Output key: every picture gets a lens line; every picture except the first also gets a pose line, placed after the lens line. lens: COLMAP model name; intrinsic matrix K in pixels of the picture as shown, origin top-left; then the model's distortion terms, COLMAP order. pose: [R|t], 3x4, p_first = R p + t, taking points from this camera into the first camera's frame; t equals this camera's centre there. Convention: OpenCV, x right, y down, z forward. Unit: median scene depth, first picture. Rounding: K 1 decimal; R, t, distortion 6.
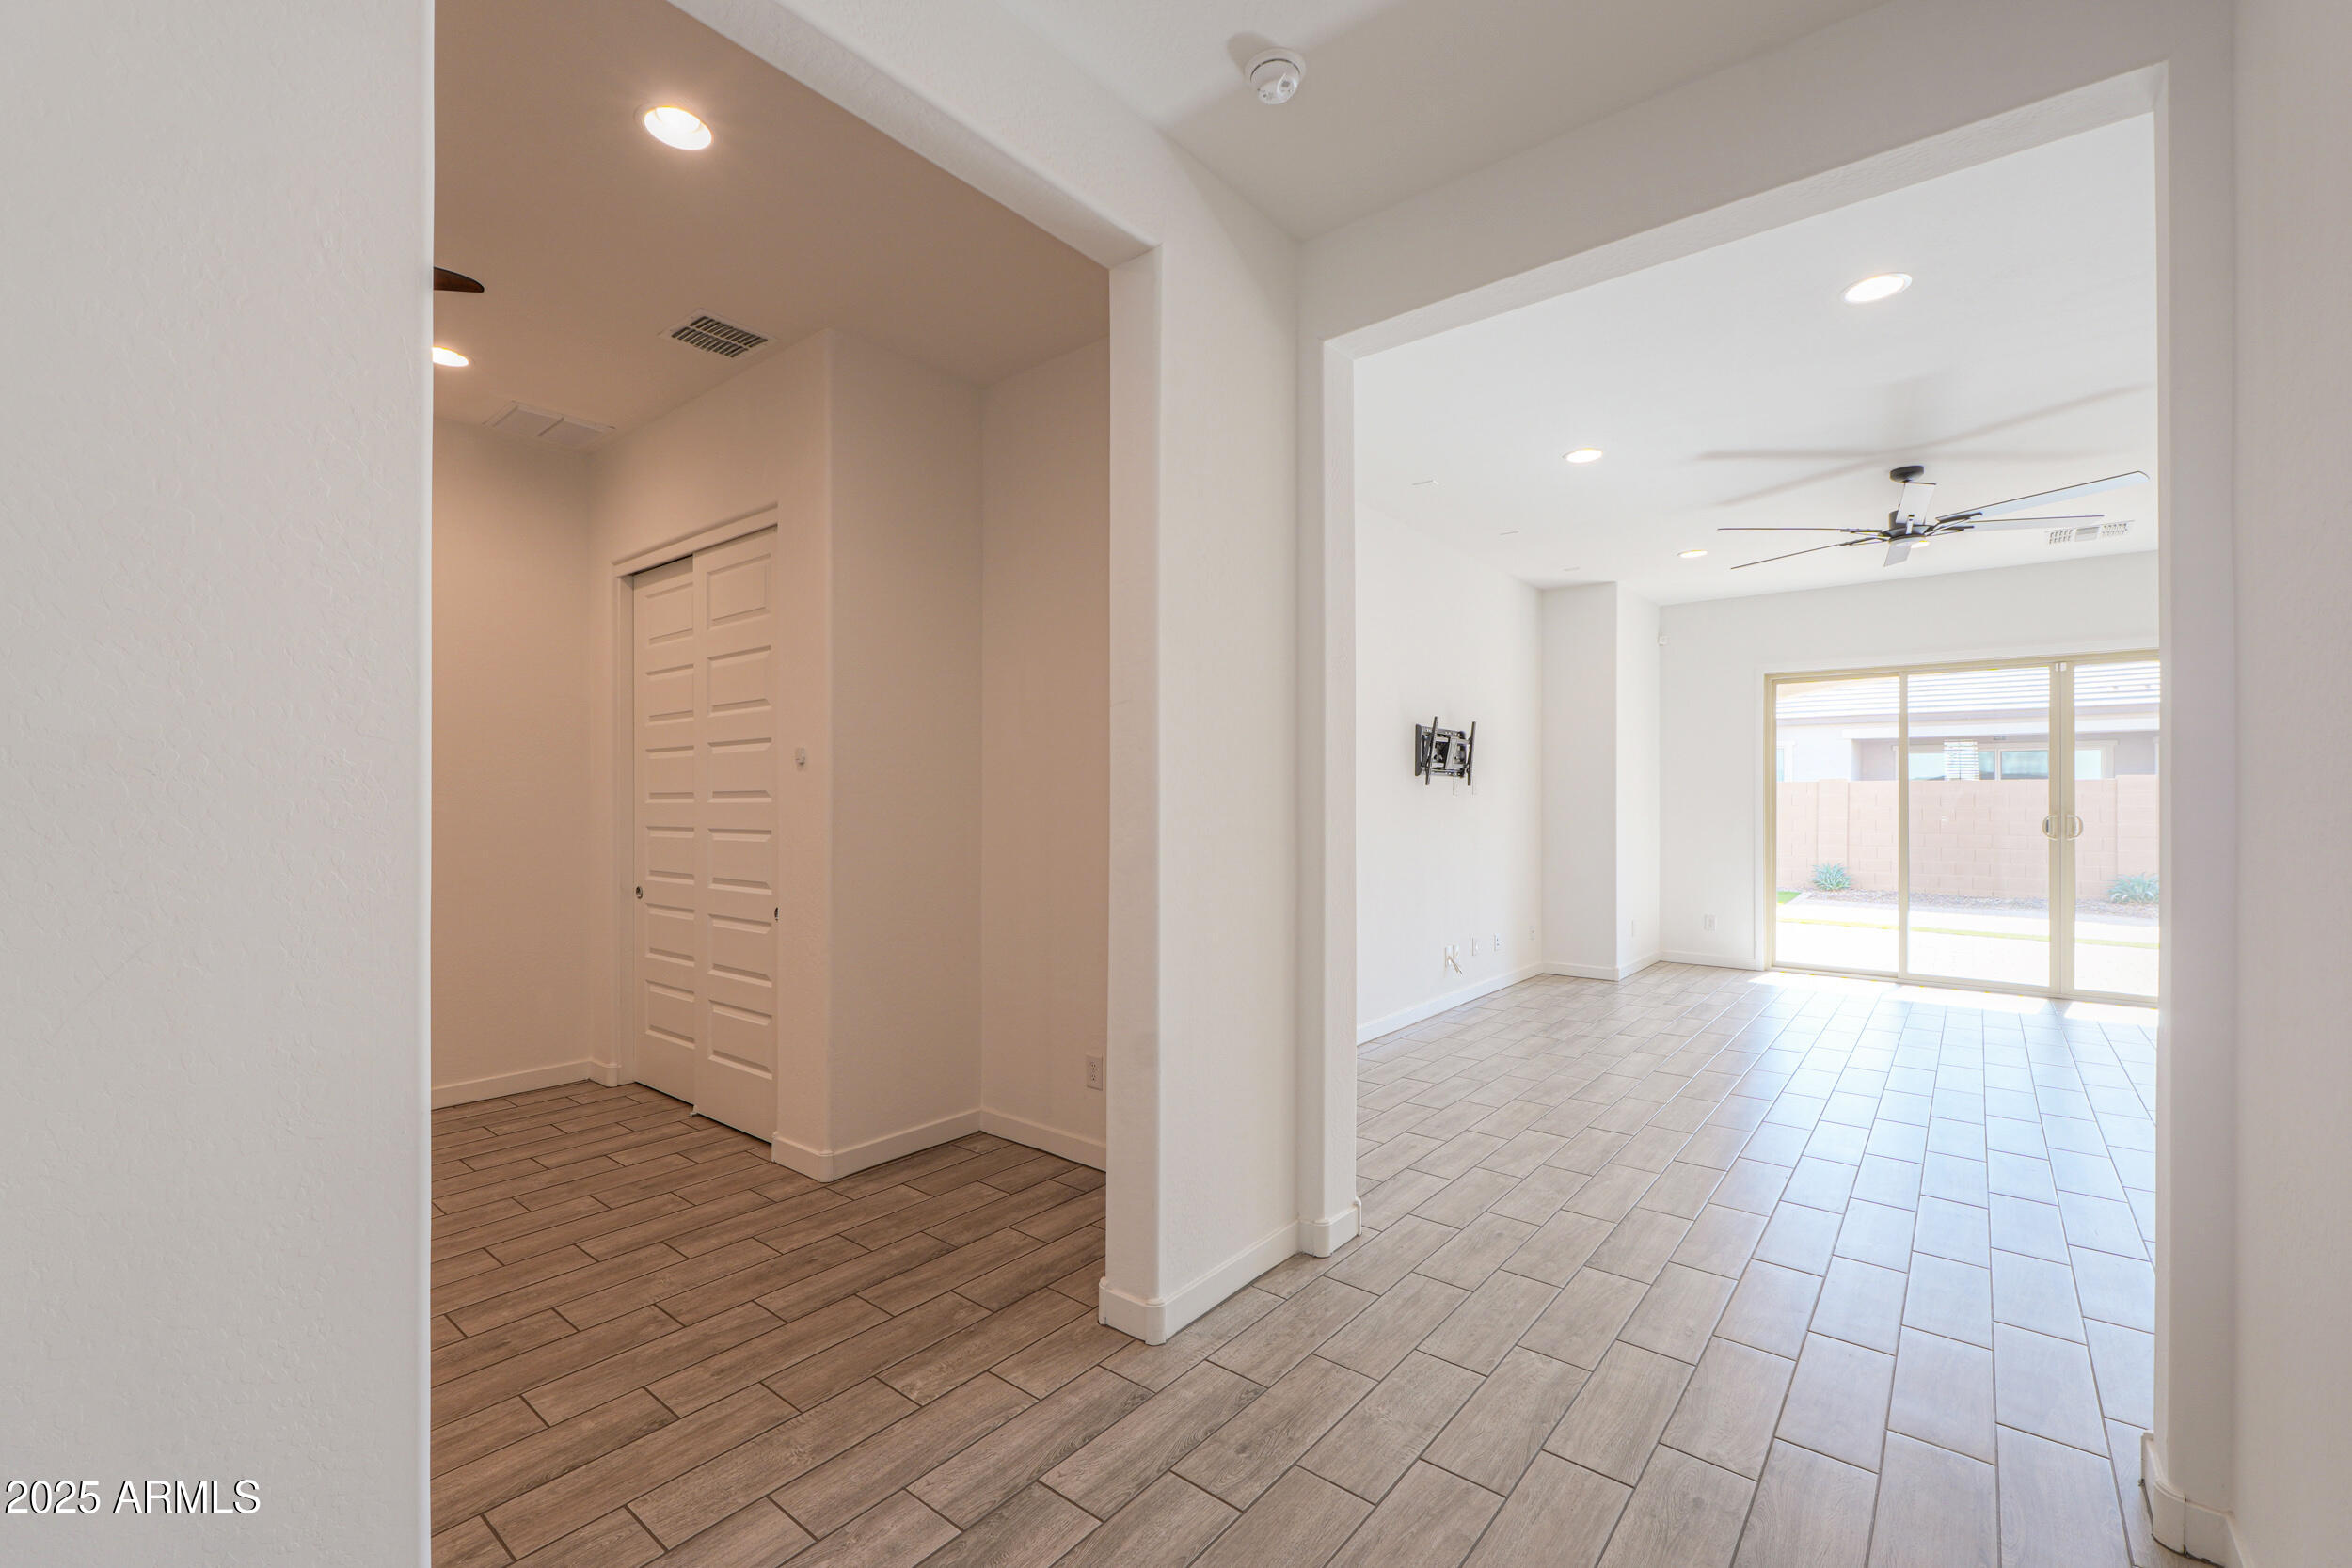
lens RADIAL K [[988.8, 0, 1173.1], [0, 988.8, 778.6], [0, 0, 1]] dist [0.012673, -0.005057]
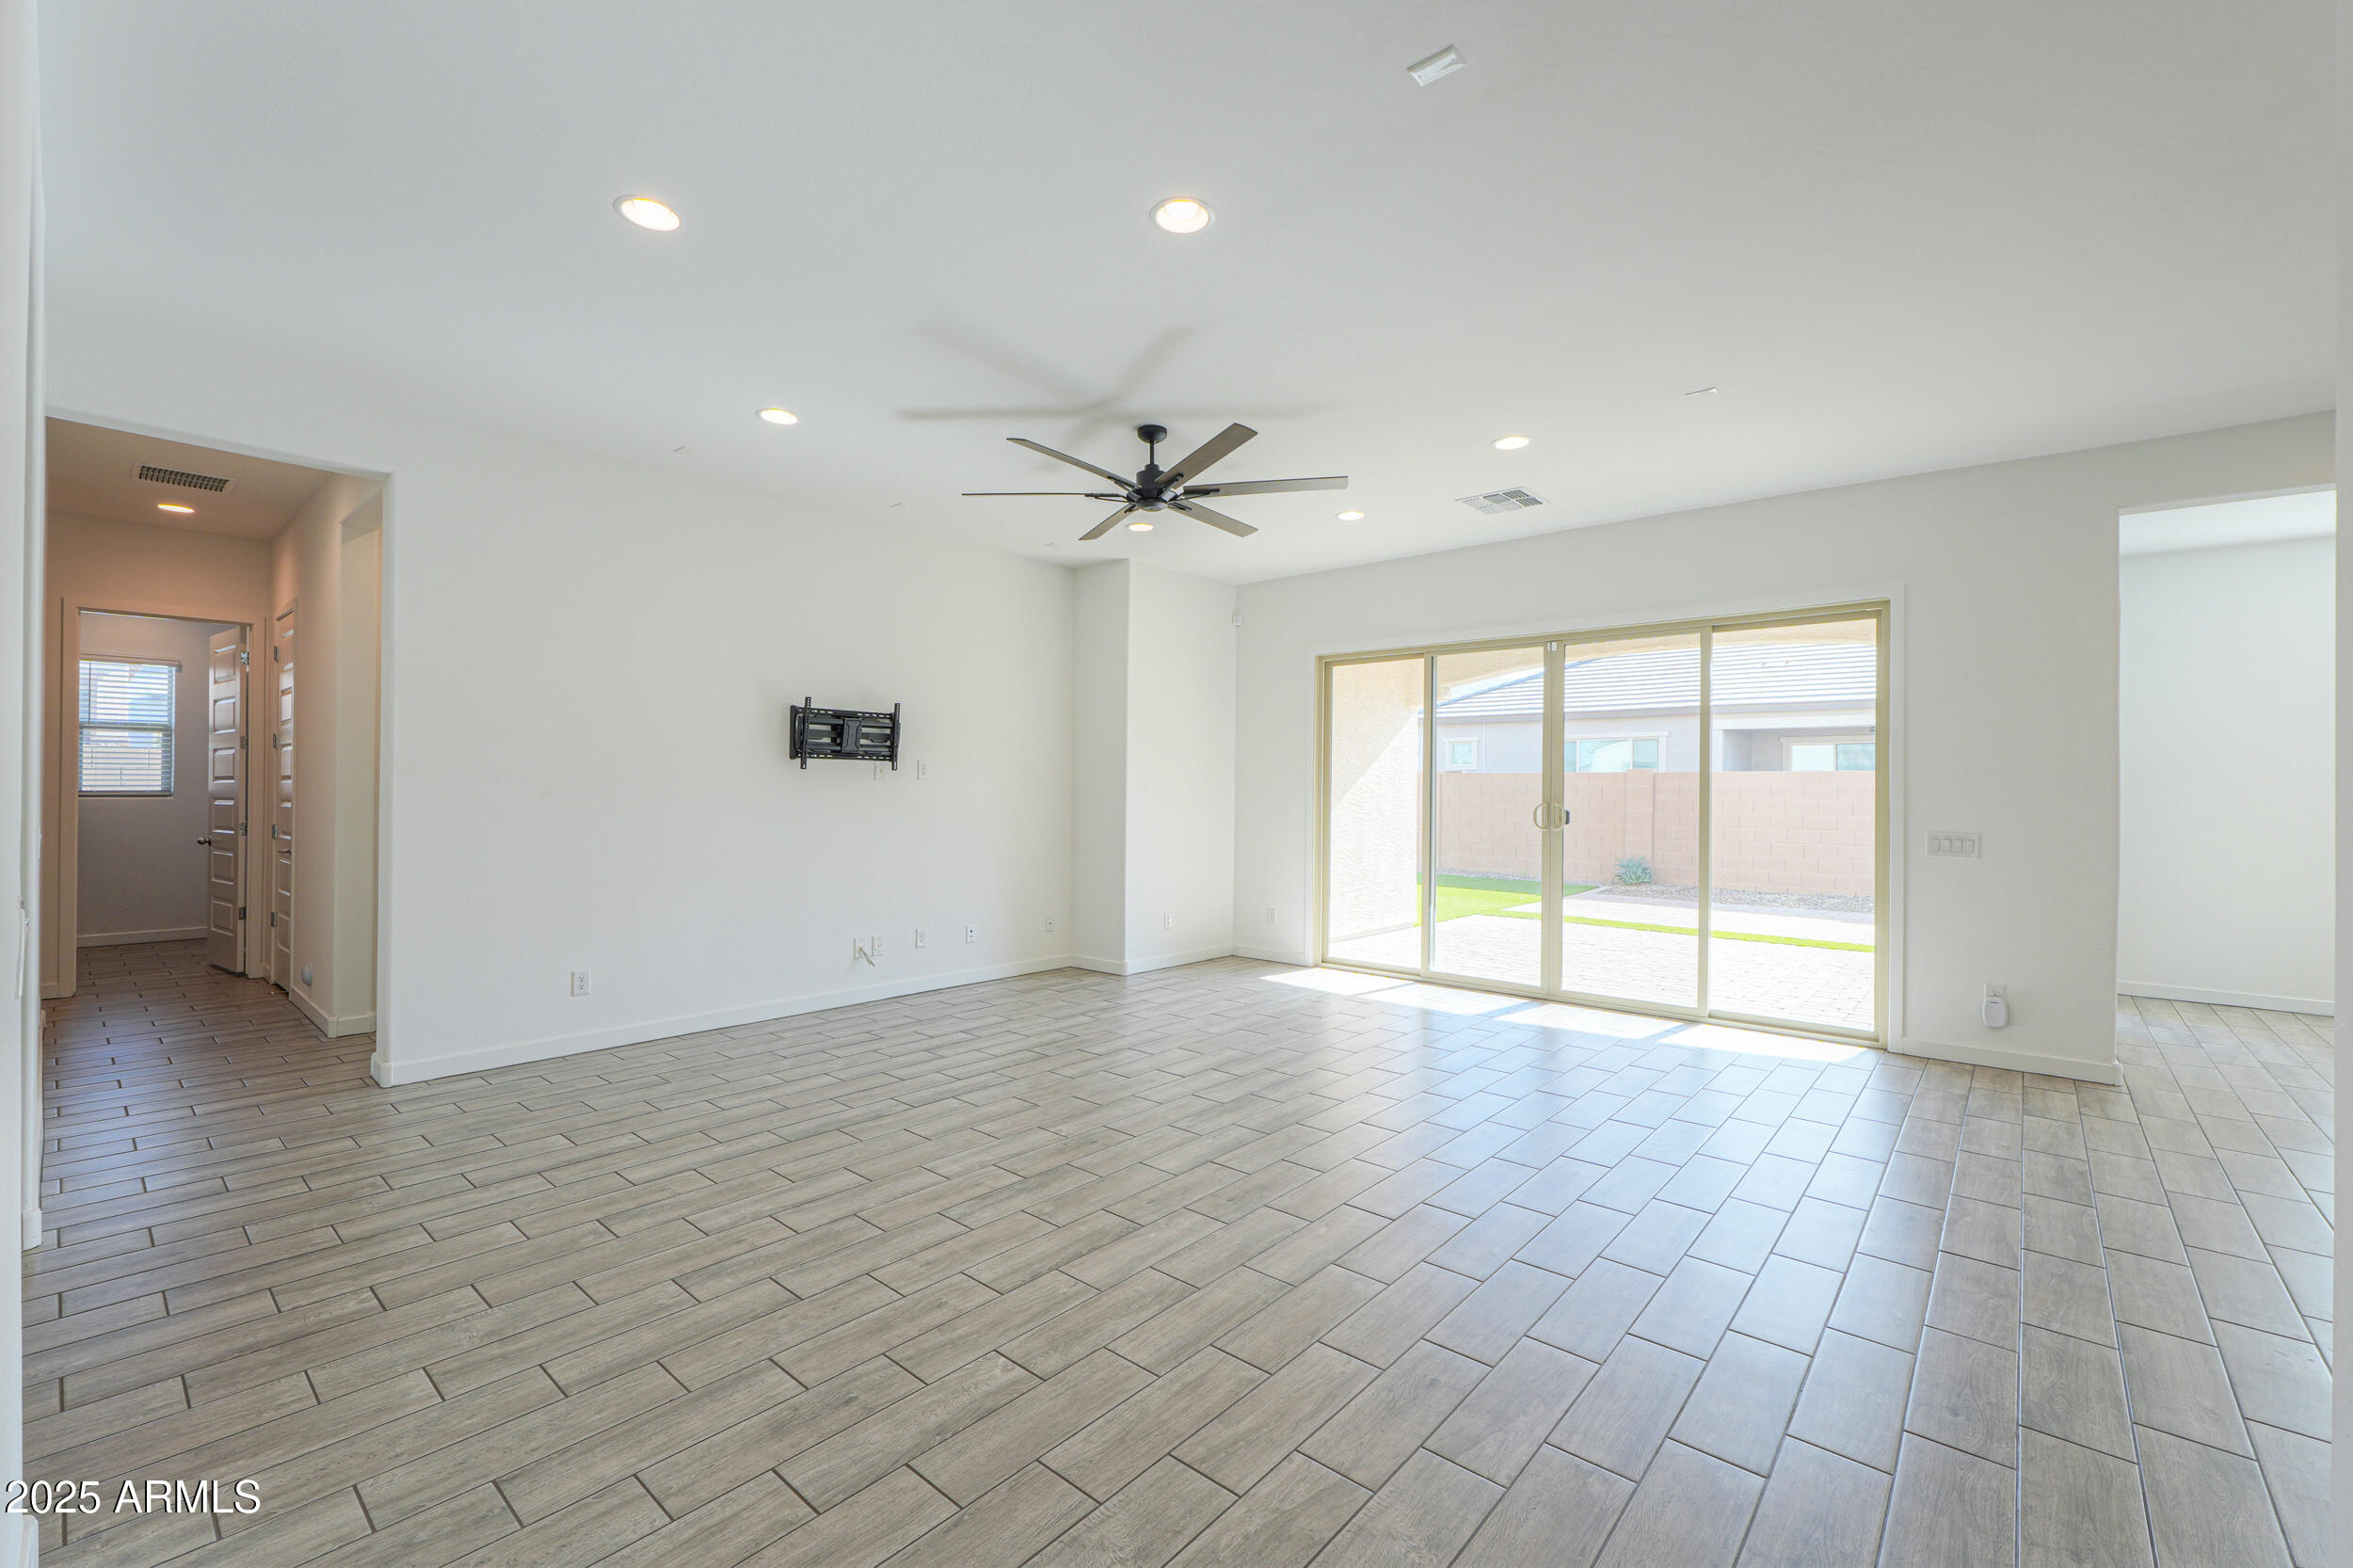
lens RADIAL K [[989.3, 0, 1173.6], [0, 989.3, 778.6], [0, 0, 1]] dist [0.012673, -0.005057]
pose [[0.999649, 0.008222, -0.025198, 0.480710], [-0.007912, 0.999892, 0.012350, 0.001177], [0.025297, -0.012147, 0.999606, 0.042420]]
